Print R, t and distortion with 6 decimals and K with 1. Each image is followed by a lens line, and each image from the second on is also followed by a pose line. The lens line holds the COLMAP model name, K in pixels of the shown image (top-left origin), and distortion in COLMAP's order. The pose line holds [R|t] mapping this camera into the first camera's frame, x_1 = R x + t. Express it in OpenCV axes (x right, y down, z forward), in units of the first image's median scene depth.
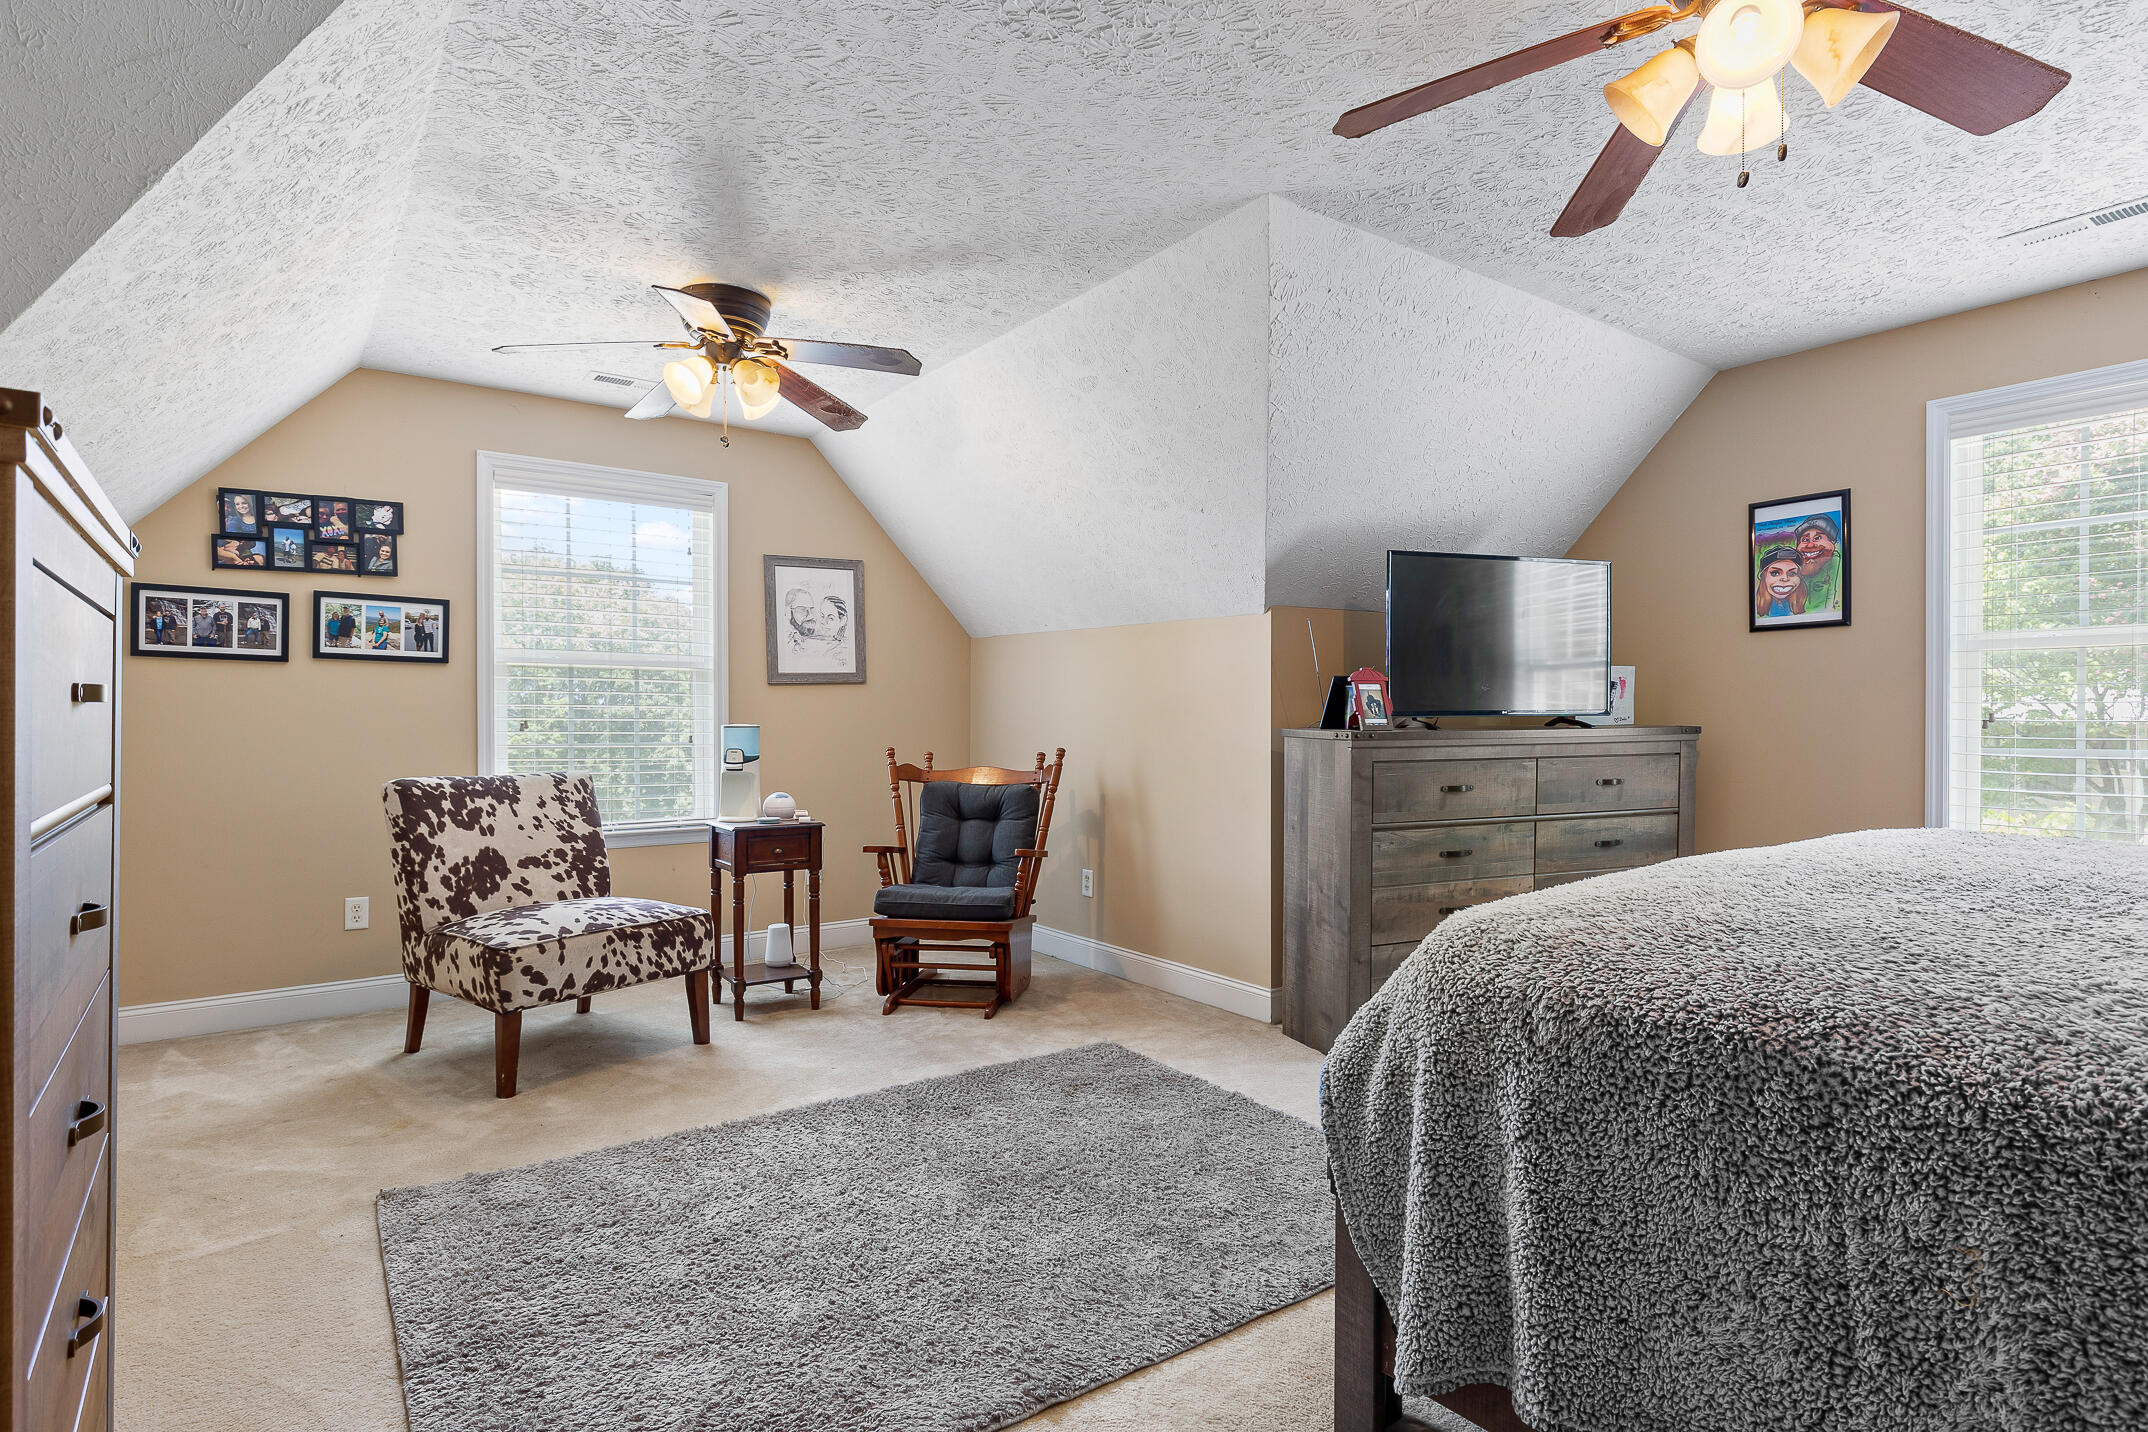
lens RADIAL K [[1141.2, 0, 1078.7], [0, 1141.2, 715.8], [0, 0, 1]] dist [-0.000488, 0.000236]
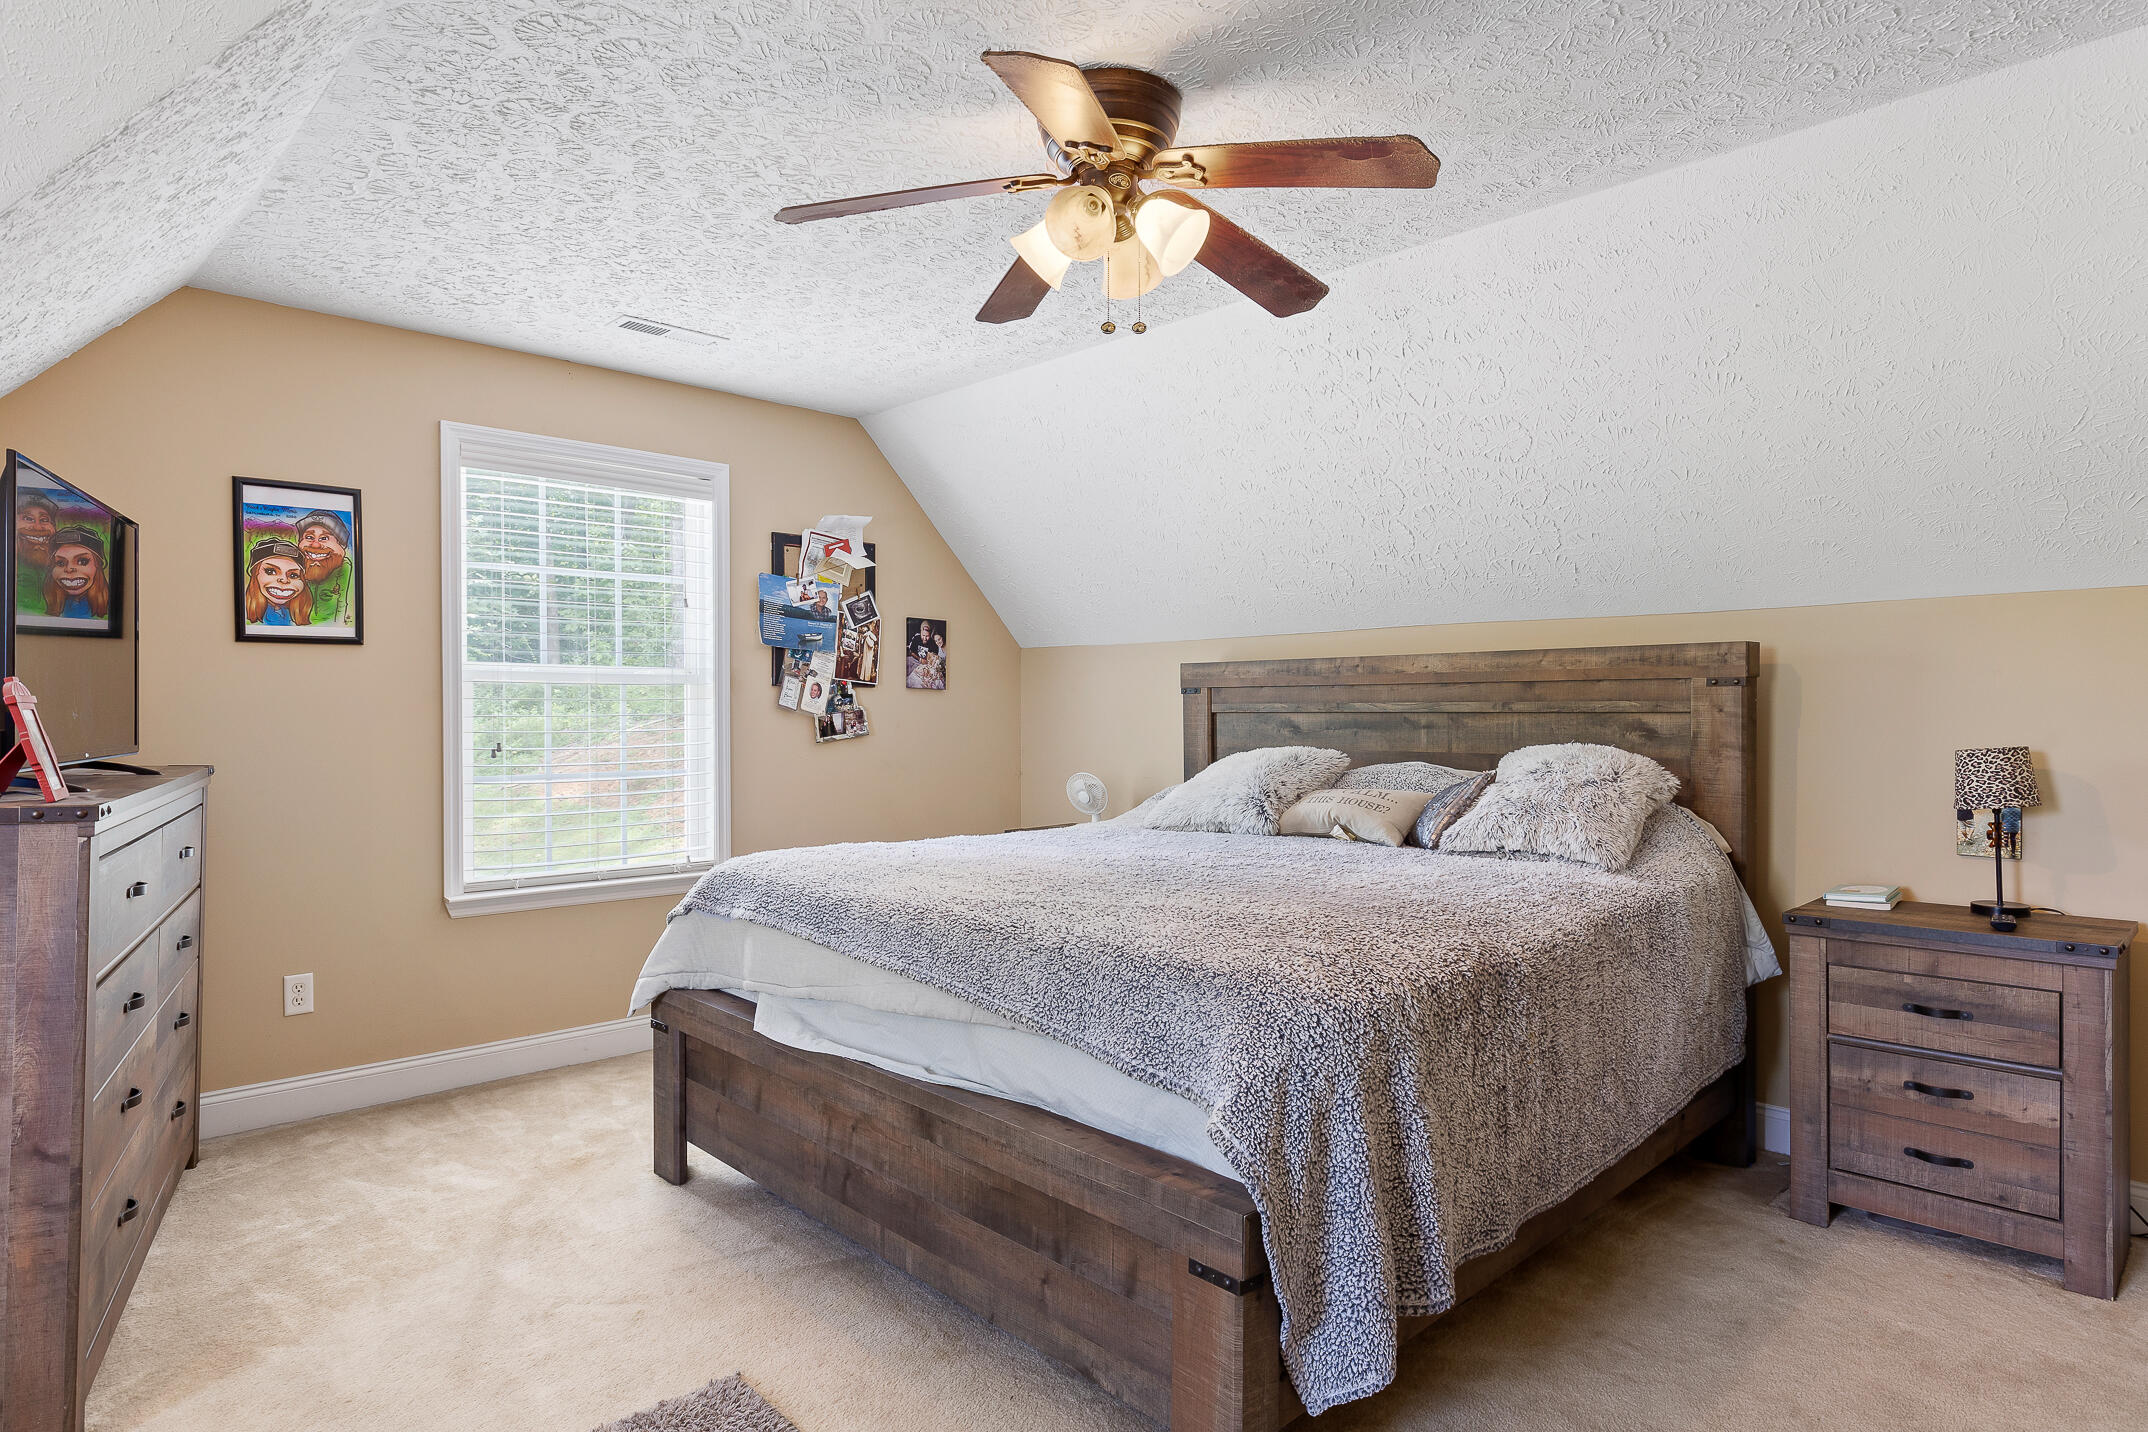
lens RADIAL K [[1229.8, 0, 1078.1], [0, 1229.8, 716.8], [0, 0, 1]] dist [0.001160, -0.000078]
pose [[-0.148892, -0.001036, 0.988853, -0.338286], [-0.000944, 0.999999, 0.000906, -0.024021], [-0.988853, -0.000798, -0.148893, 0.576499]]
